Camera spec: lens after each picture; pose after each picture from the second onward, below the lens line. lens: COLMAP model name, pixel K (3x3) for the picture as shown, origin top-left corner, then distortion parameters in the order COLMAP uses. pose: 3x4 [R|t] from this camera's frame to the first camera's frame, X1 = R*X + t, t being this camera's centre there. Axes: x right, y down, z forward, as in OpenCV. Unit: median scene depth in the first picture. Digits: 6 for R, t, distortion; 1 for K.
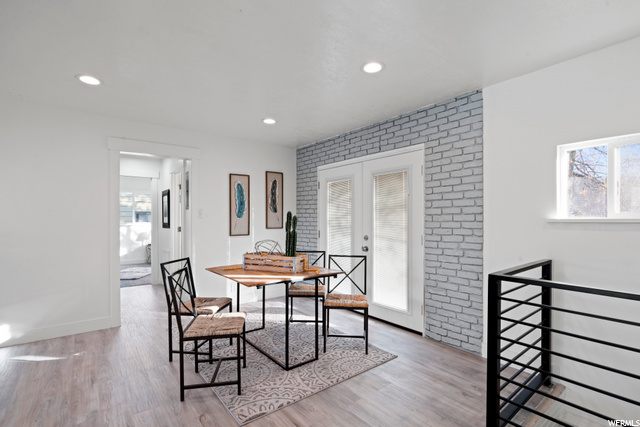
lens RADIAL K [[301.5, 0, 320.1], [0, 301.5, 216.9], [0, 0, 1]] dist [0.001558, 0.000843]
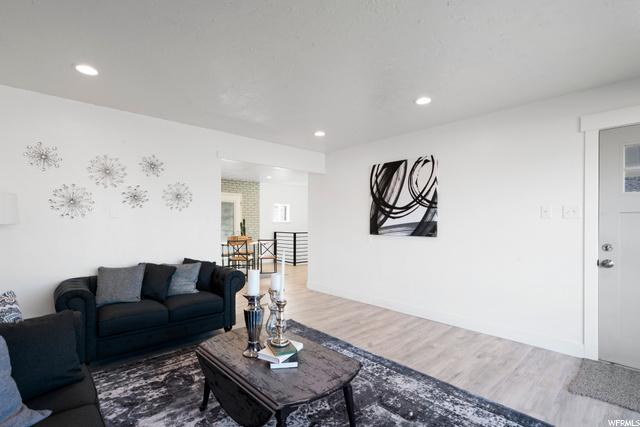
lens RADIAL K [[301.5, 0, 318.6], [0, 301.5, 220.3], [0, 0, 1]] dist [0.001558, 0.000843]
pose [[-0.071287, 0.001293, 0.997455, -2.055361], [-0.013436, 0.999907, -0.002257, -0.007409], [-0.997365, -0.013562, -0.071263, 0.428480]]
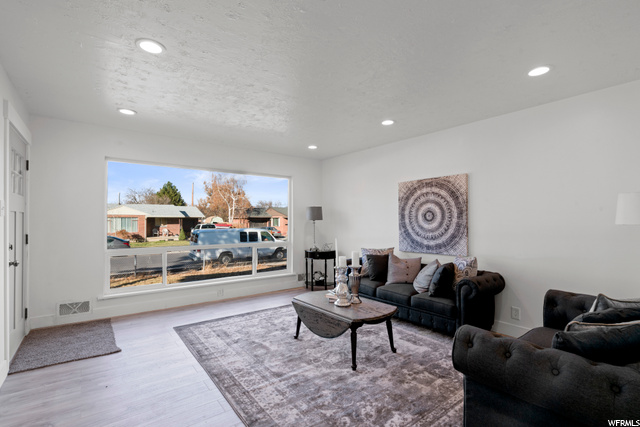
lens RADIAL K [[301.5, 0, 320.7], [0, 301.5, 216.9], [0, 0, 1]] dist [0.001558, 0.000843]
pose [[-0.019972, -0.012029, -0.999728, -0.691338], [0.010099, 0.999874, -0.012233, -0.007436], [0.999750, -0.010341, -0.019848, 0.420952]]
